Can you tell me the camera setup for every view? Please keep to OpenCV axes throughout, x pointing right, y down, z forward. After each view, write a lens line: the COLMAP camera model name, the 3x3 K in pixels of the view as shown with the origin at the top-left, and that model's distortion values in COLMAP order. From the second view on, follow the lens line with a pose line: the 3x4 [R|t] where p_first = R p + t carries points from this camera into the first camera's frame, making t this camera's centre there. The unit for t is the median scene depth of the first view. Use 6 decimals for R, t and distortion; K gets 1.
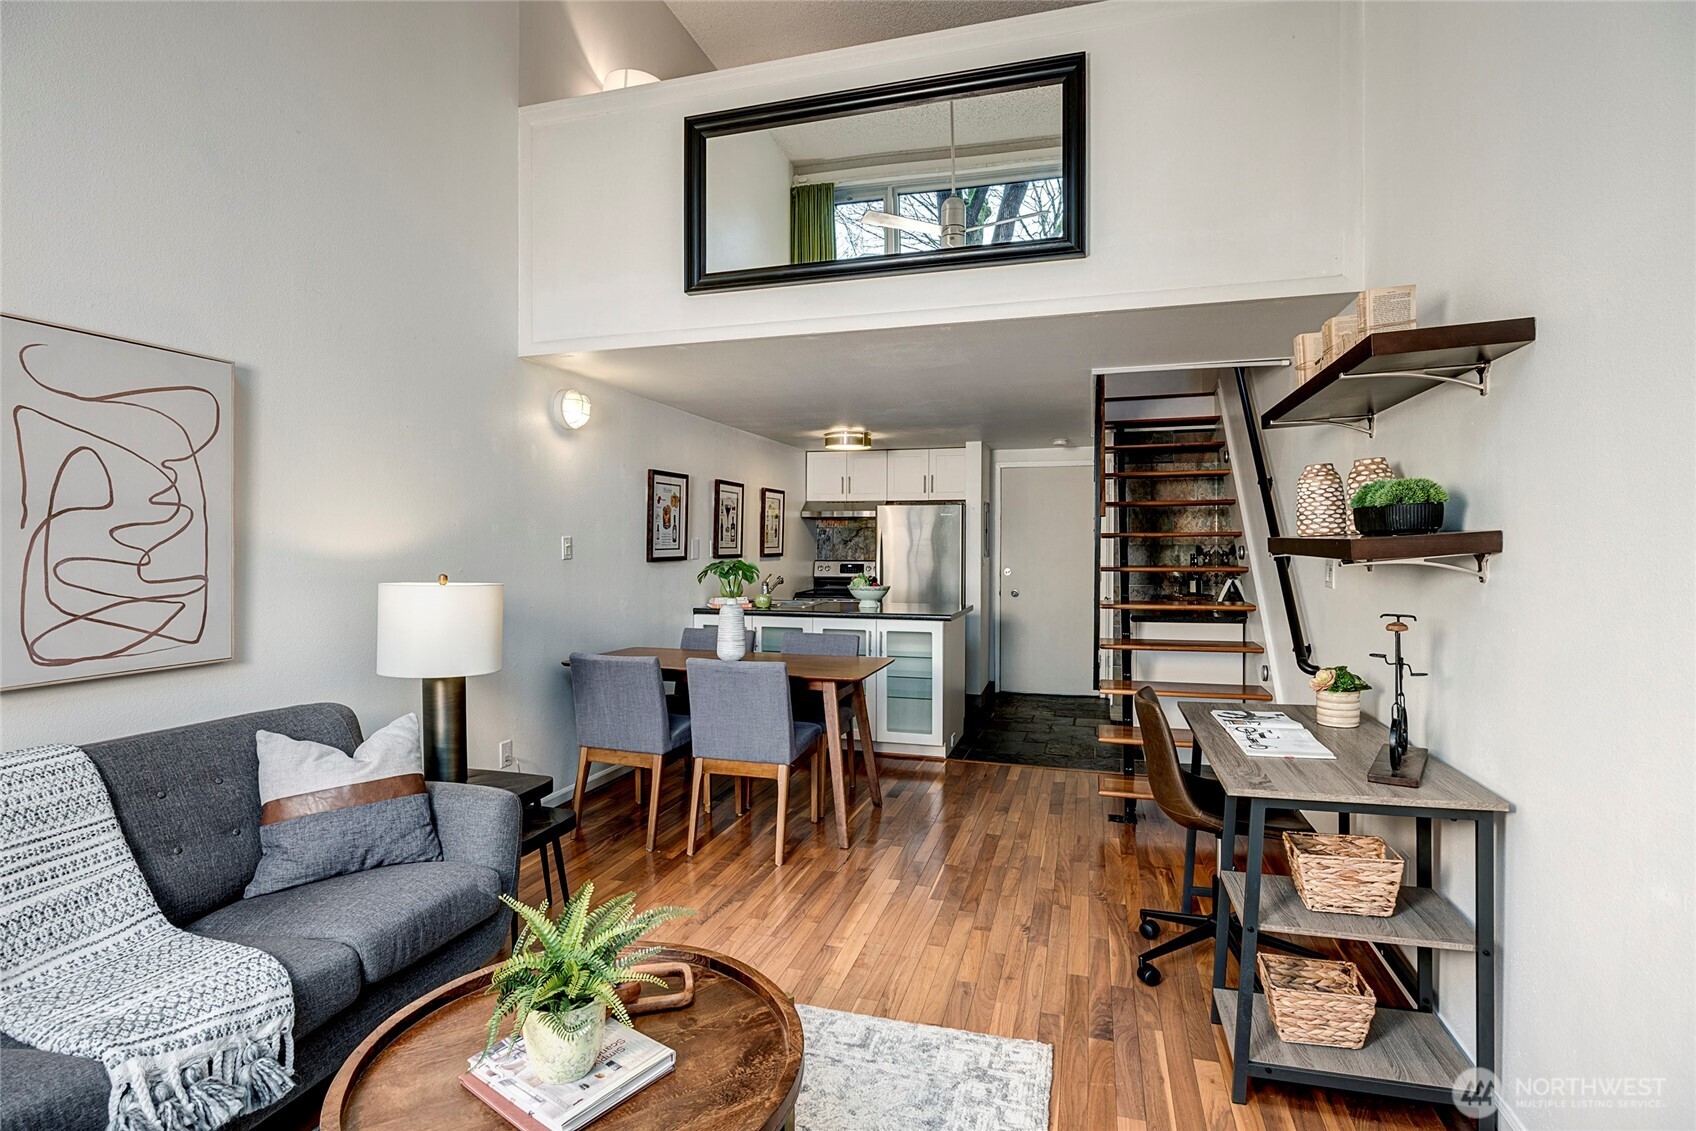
lens RADIAL K [[826.2, 0, 877.3], [0, 826.2, 541.0], [0, 0, 1]] dist [-0.013665, 0.003444]
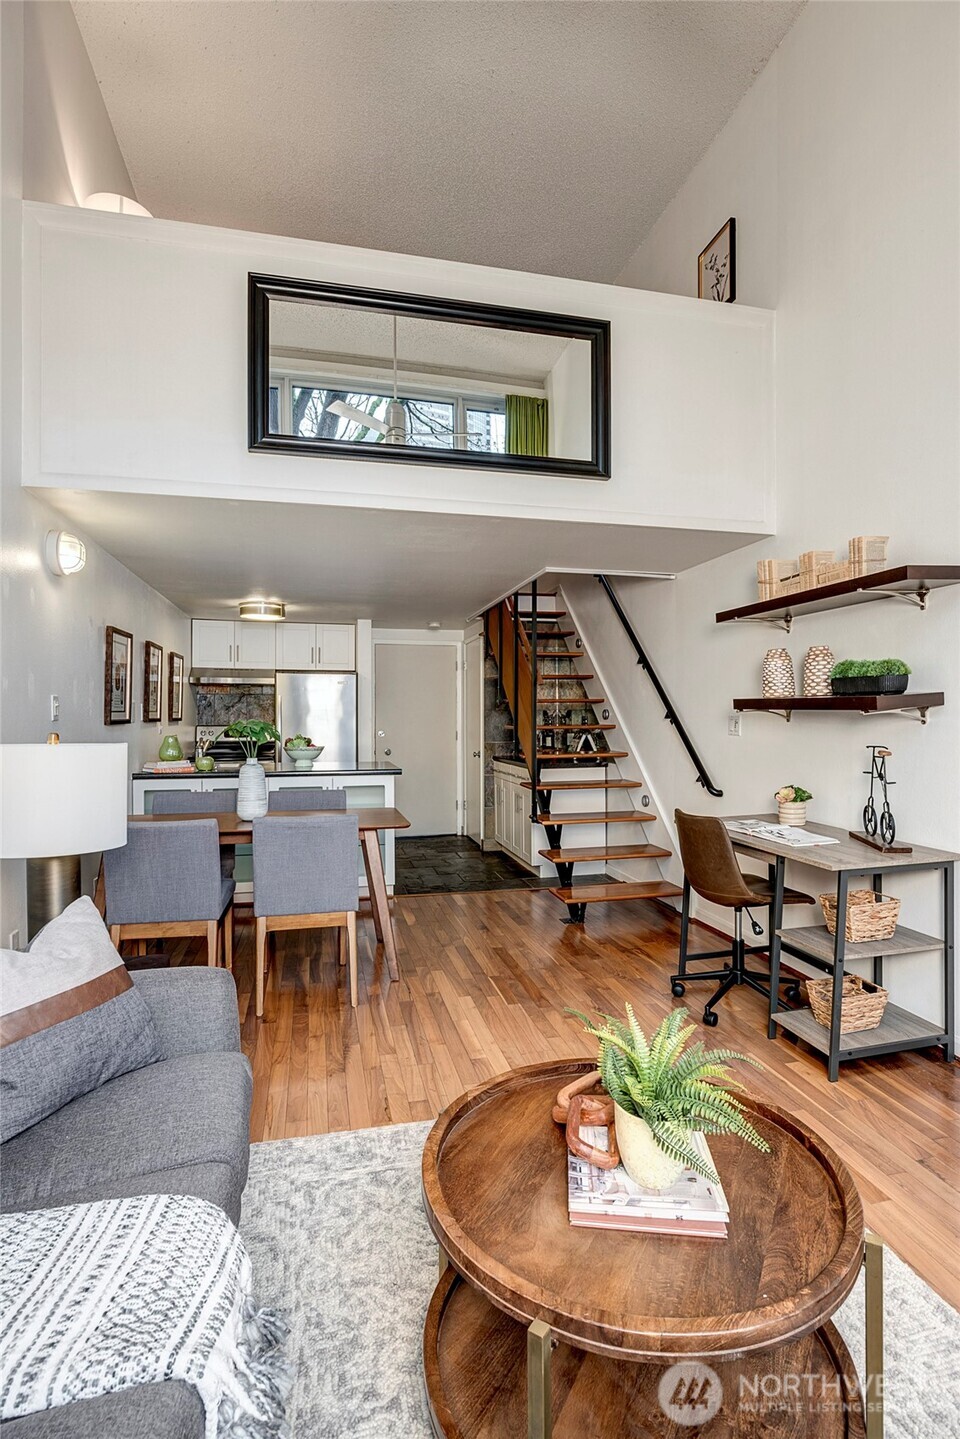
lens RADIAL K [[701.0, 0, 515.0], [0, 701.0, 709.6], [0, 0, 1]] dist [-0.013665, 0.003444]
pose [[0.866213, 0.001826, 0.499672, -0.374515], [-0.000137, 0.999994, -0.003417, 0.015063], [-0.499675, 0.002891, 0.866208, 0.114398]]
